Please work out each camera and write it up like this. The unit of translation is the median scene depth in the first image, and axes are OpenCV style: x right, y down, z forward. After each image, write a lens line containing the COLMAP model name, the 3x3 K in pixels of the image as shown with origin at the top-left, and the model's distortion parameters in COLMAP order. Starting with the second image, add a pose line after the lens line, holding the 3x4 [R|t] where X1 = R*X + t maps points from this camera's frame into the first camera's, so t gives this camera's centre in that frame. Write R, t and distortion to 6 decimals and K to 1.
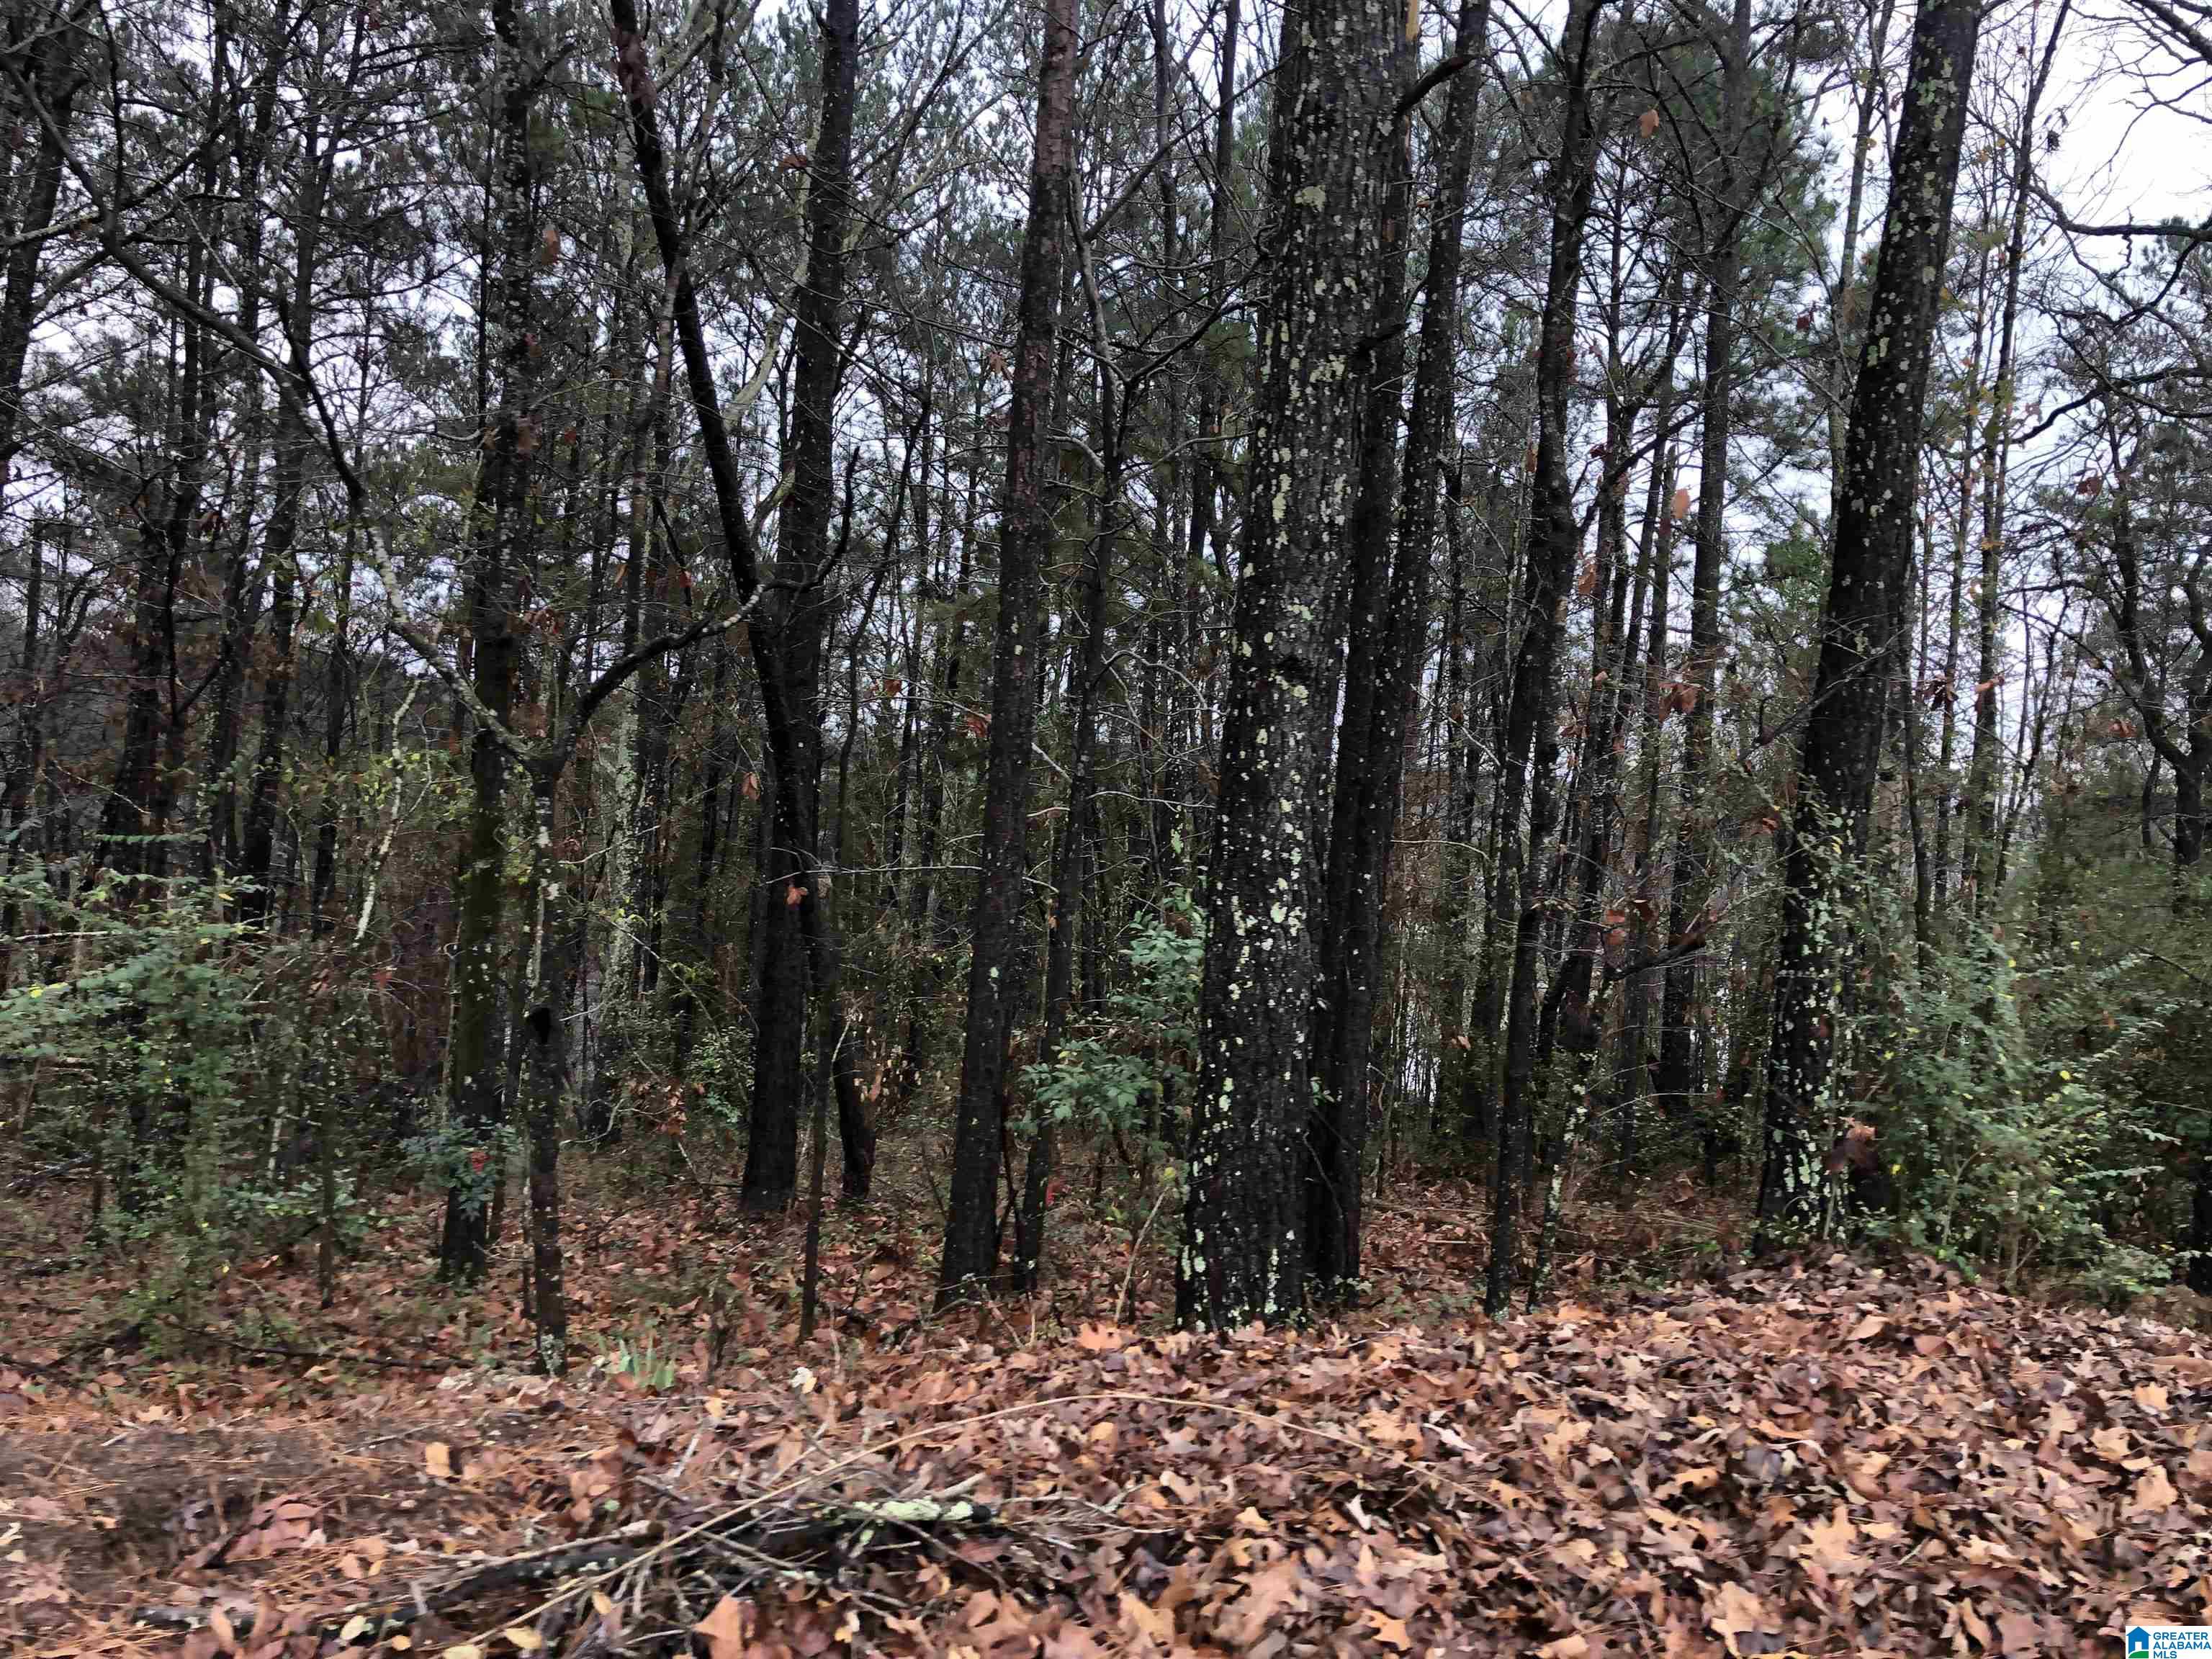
lens RADIAL K [[1794.8, 0, 1104.7], [0, 1794.8, 814.1], [0, 0, 1]] dist [0.045374, -0.055330]
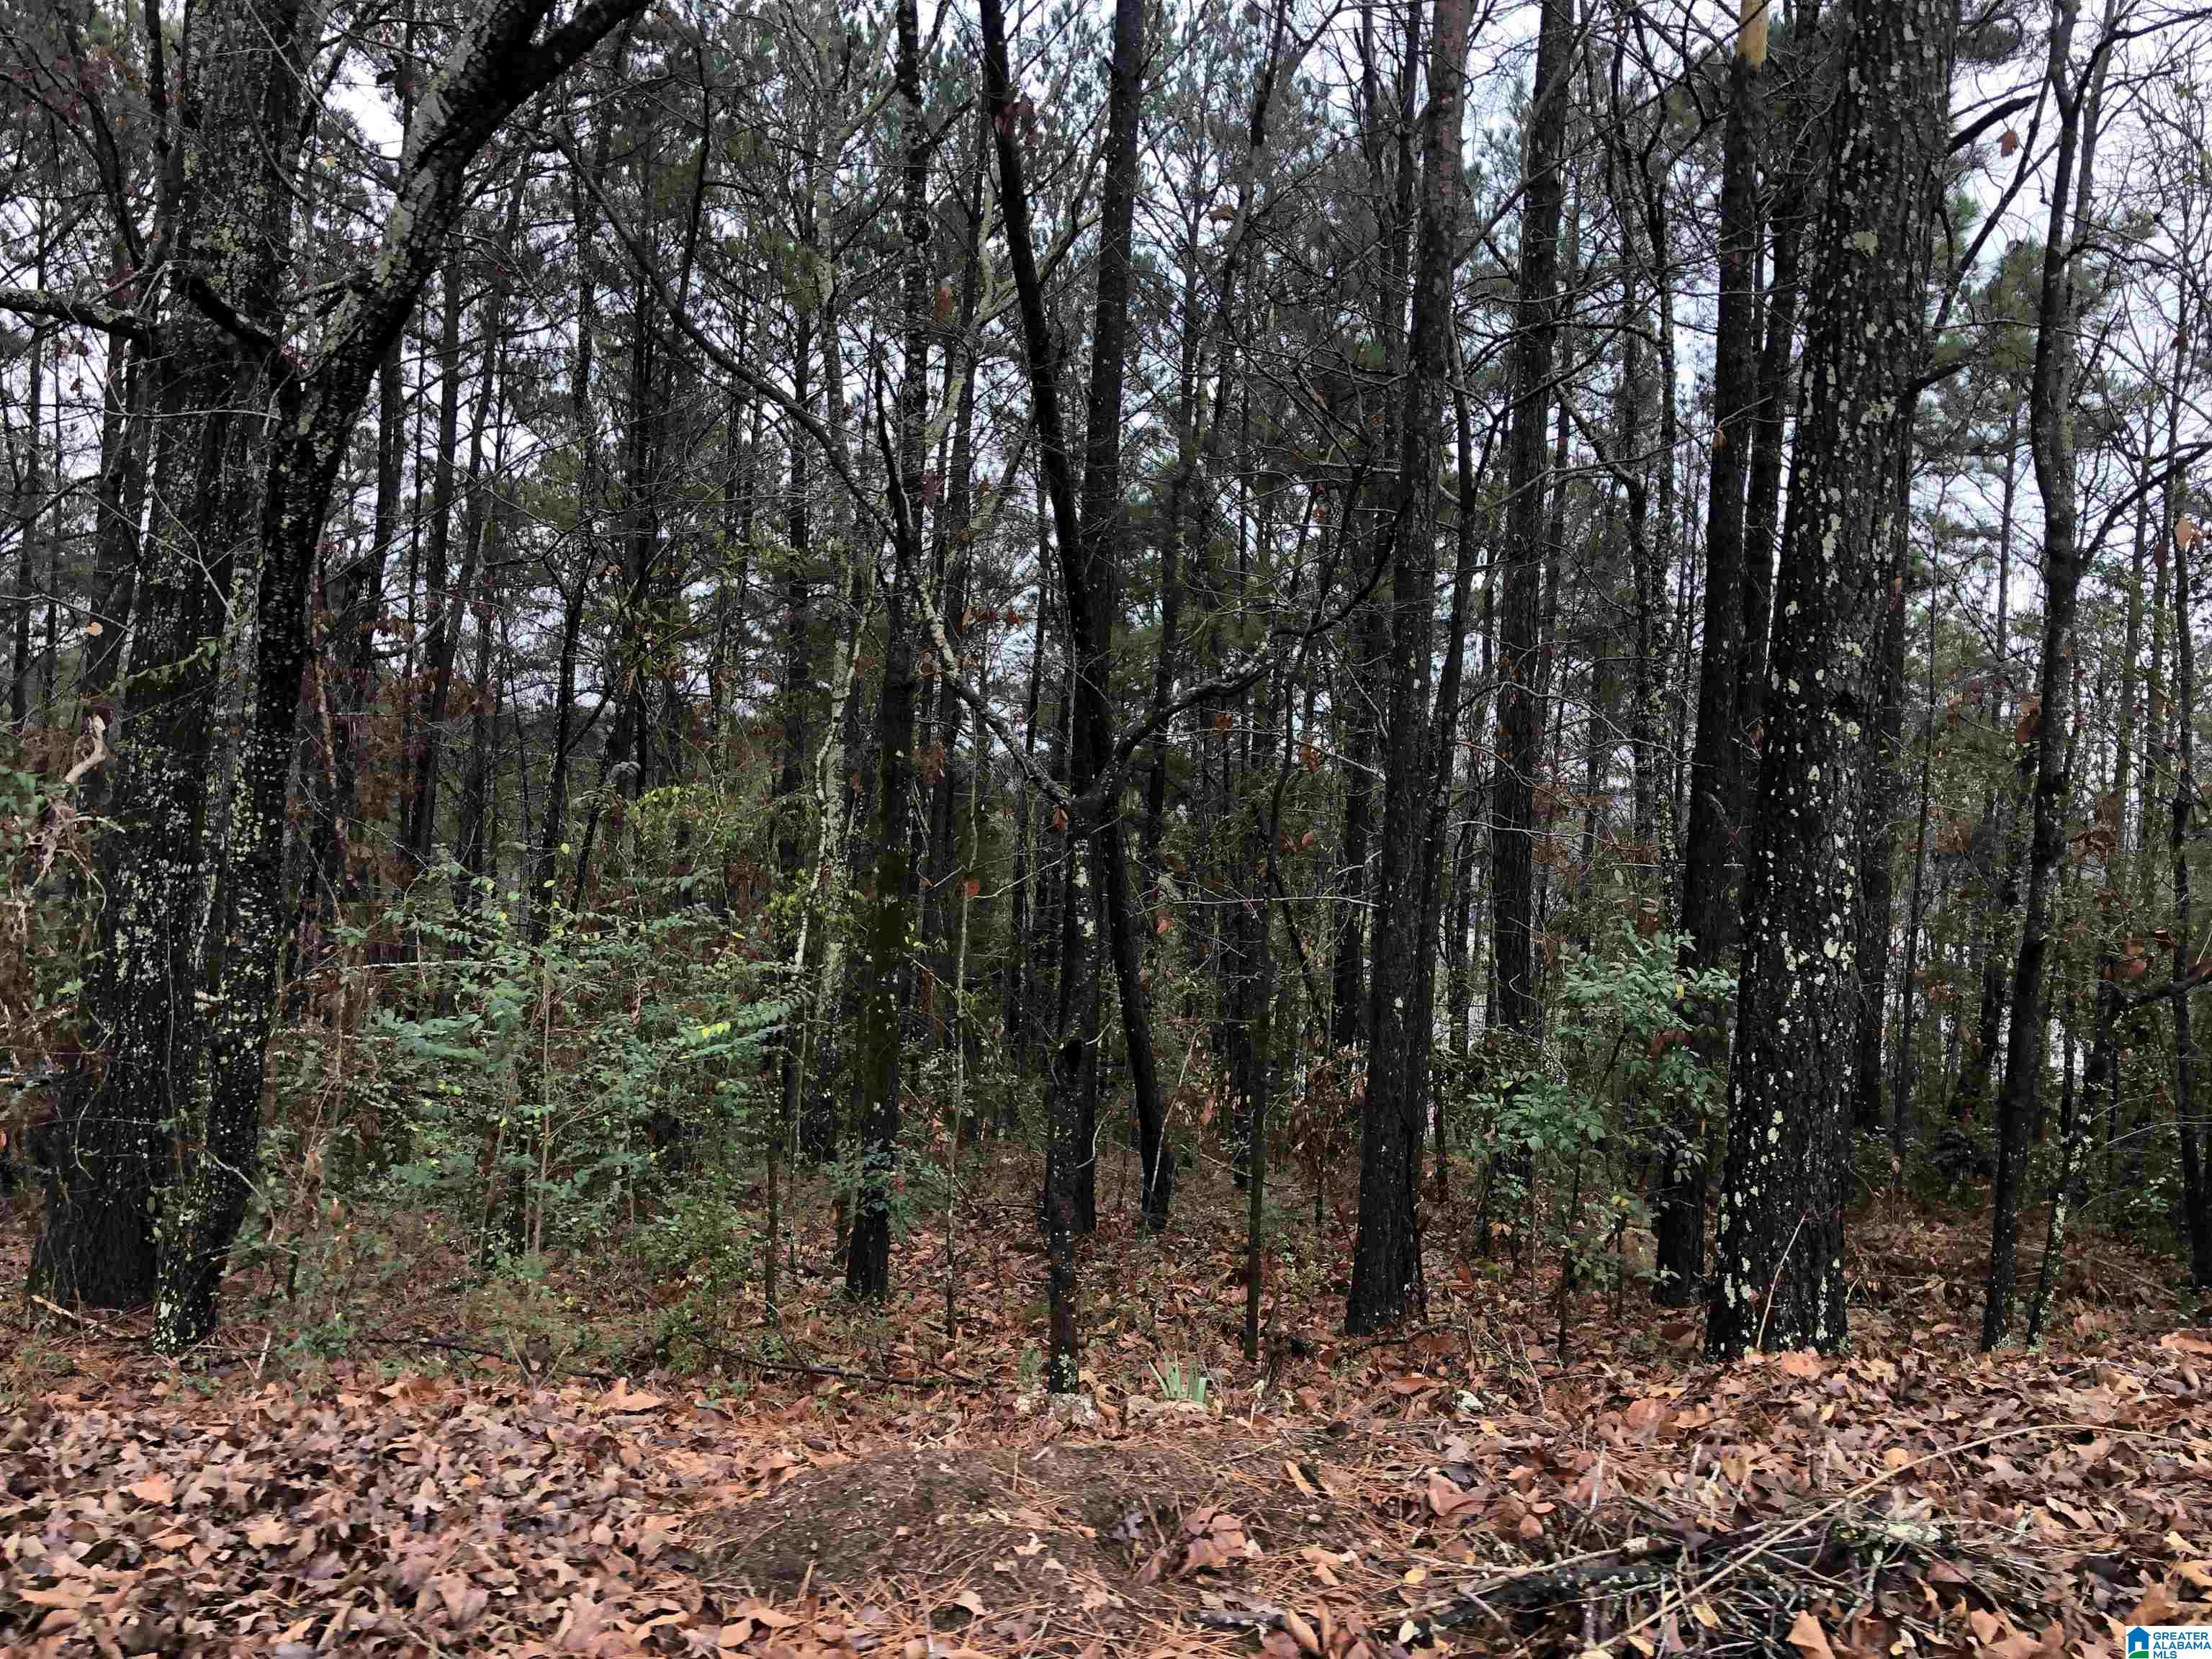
lens RADIAL K [[1794.8, 0, 1098.3], [0, 1794.8, 845.6], [0, 0, 1]] dist [0.045374, -0.055330]
pose [[0.998653, -0.010096, -0.050895, -0.264097], [0.010466, 0.999921, 0.007003, -0.014048], [0.050820, -0.007527, 0.998679, -0.039481]]
